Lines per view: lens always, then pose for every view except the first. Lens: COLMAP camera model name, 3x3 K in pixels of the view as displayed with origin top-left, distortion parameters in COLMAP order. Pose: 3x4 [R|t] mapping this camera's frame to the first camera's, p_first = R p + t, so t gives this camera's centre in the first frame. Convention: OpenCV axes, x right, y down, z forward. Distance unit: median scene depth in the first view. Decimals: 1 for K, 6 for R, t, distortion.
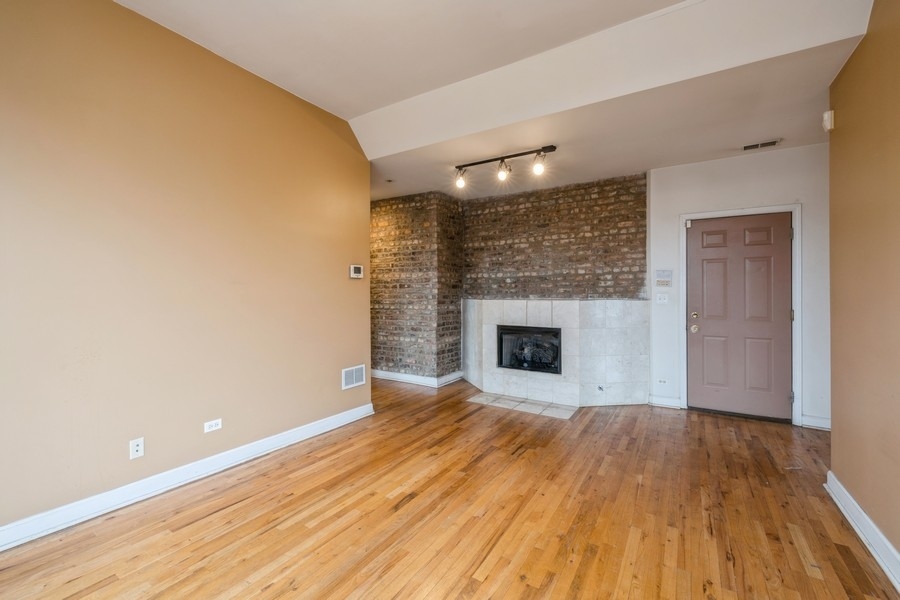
lens RADIAL K [[382.1, 0, 451.8], [0, 382.1, 293.5], [0, 0, 1]] dist [0.003467, -0.000997]
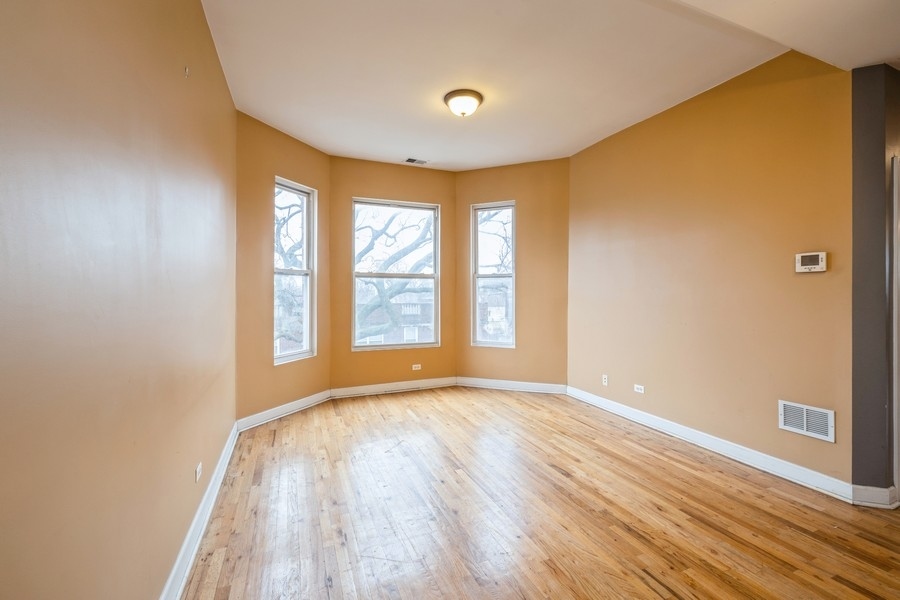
lens RADIAL K [[382.1, 0, 451.6], [0, 382.1, 294.8], [0, 0, 1]] dist [0.003467, -0.000997]
pose [[-0.575852, 0.002720, -0.817550, 0.823022], [-0.003196, 0.999979, 0.005578, -0.004019], [0.817548, 0.005825, -0.575831, 1.116001]]
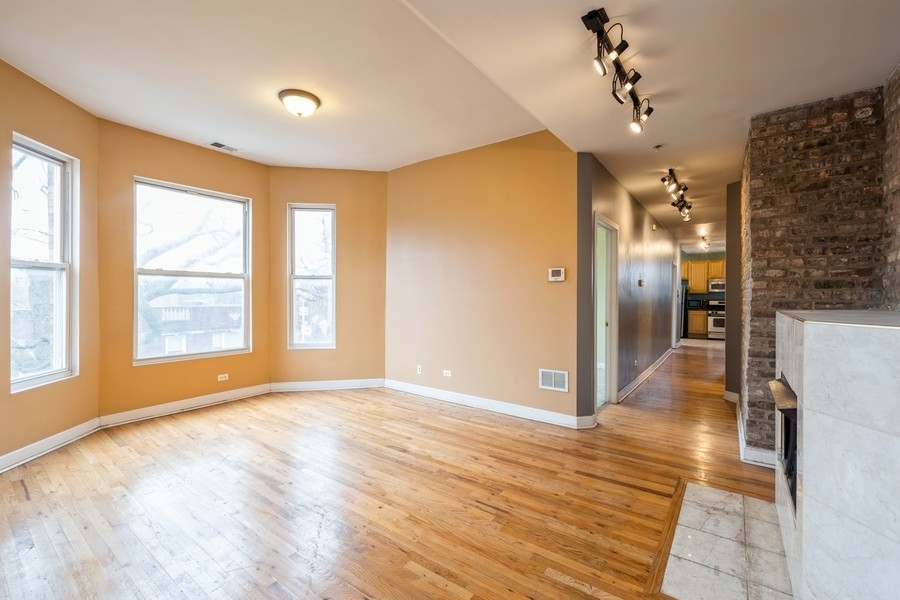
lens RADIAL K [[382.1, 0, 449.2], [0, 382.1, 297.4], [0, 0, 1]] dist [0.003467, -0.000997]
pose [[-0.077195, 0.005642, -0.997000, 0.964378], [-0.005509, 0.999966, 0.006086, -0.003394], [0.997001, 0.005962, -0.077162, 1.021807]]
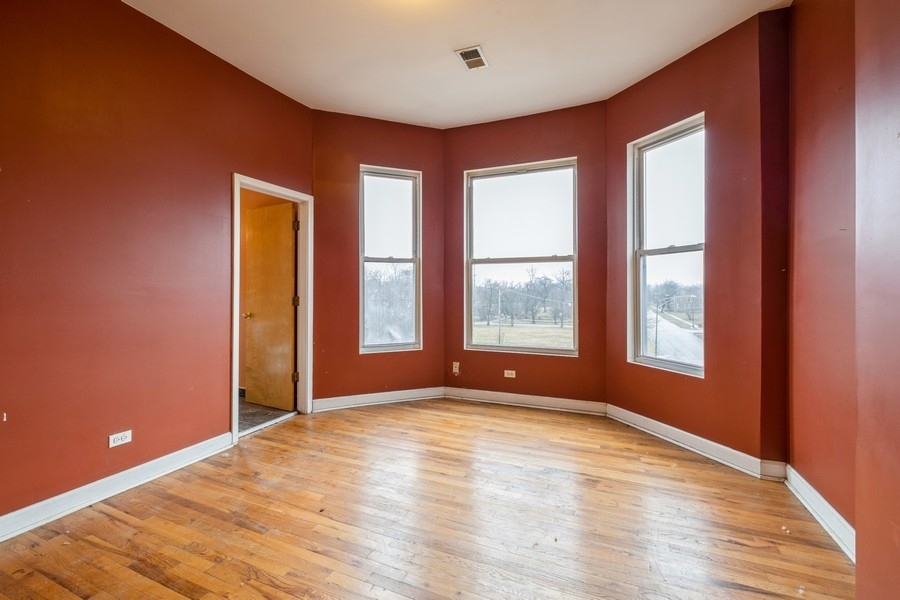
lens RADIAL K [[382.1, 0, 453.1], [0, 382.1, 294.1], [0, 0, 1]] dist [0.003467, -0.000997]
pose [[-0.988395, -0.003479, -0.151864, 0.014549], [-0.004227, 0.999980, 0.004599, 0.035410], [0.151845, 0.005188, -0.988391, 1.223830]]
